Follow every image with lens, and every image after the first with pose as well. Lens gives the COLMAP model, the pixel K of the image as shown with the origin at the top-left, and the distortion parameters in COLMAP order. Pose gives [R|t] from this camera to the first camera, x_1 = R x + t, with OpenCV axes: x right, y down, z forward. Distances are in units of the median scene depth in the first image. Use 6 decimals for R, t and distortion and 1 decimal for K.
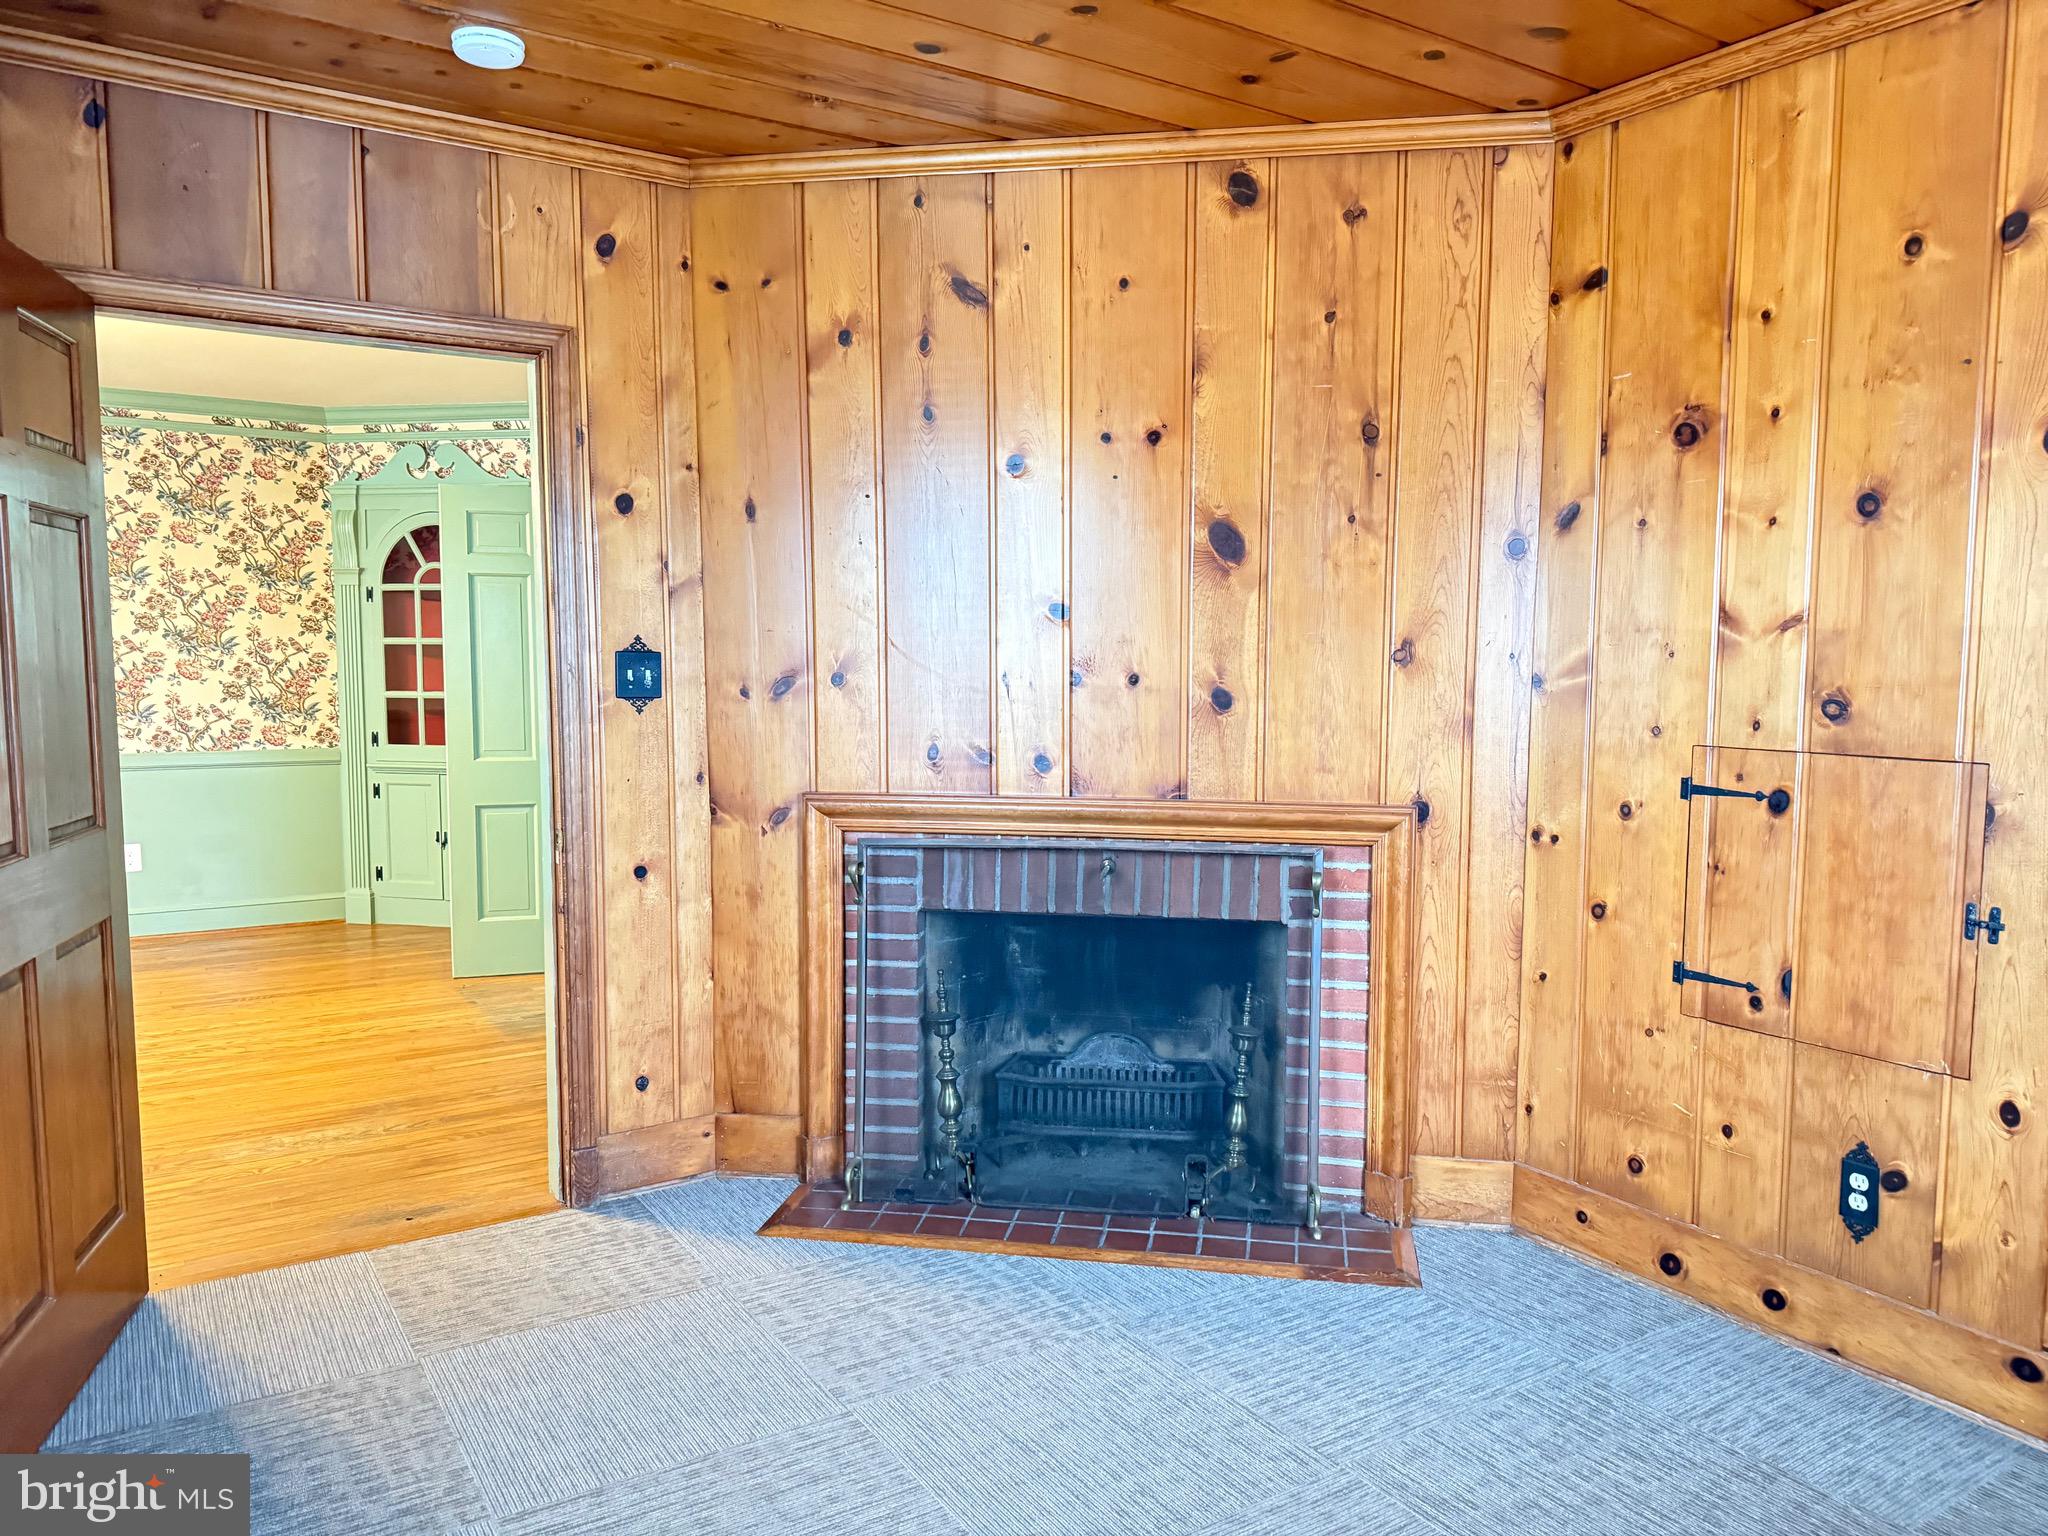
lens RADIAL K [[1439.7, 0, 1026.0], [0, 1439.7, 780.1], [0, 0, 1]] dist [-0.003519, -0.011743]
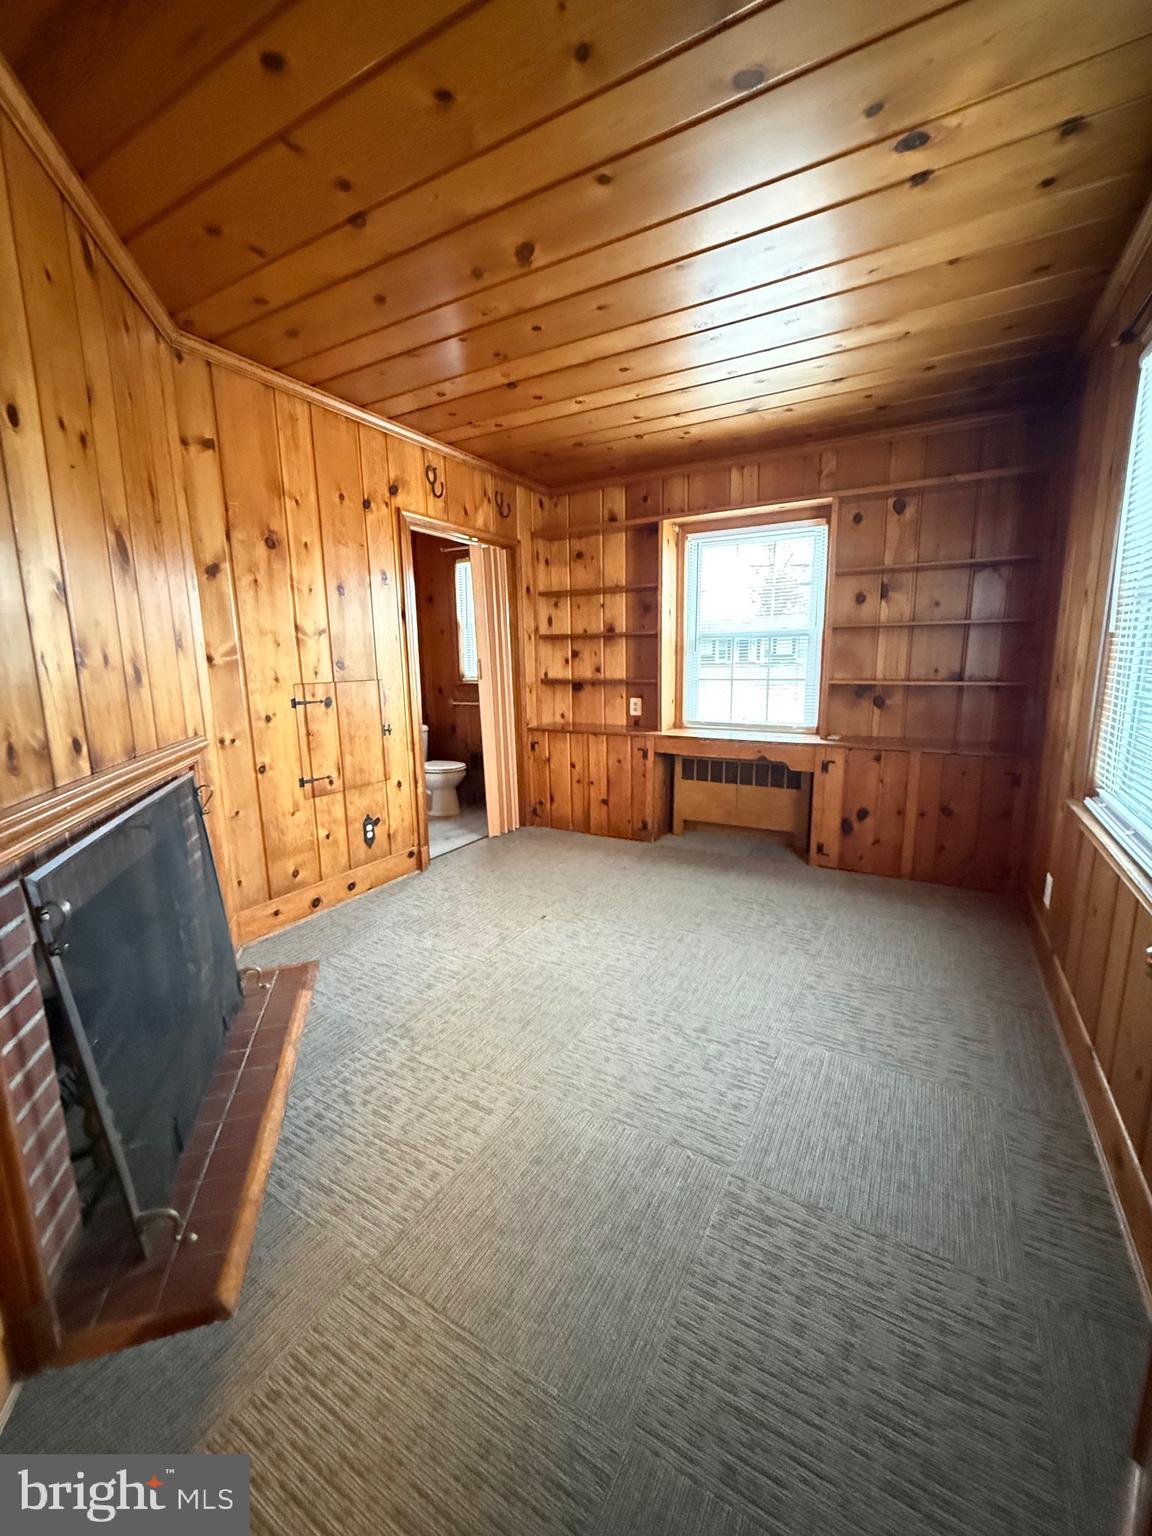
lens RADIAL K [[611.7, 0, 579.2], [0, 611.7, 765.0], [0, 0, 1]] dist [-0.002699, 0.000049]
pose [[-0.464775, -0.153717, 0.871983, -0.641057], [0.090736, 0.971362, 0.219599, -0.073994], [-0.880767, 0.181184, -0.437517, 1.069966]]
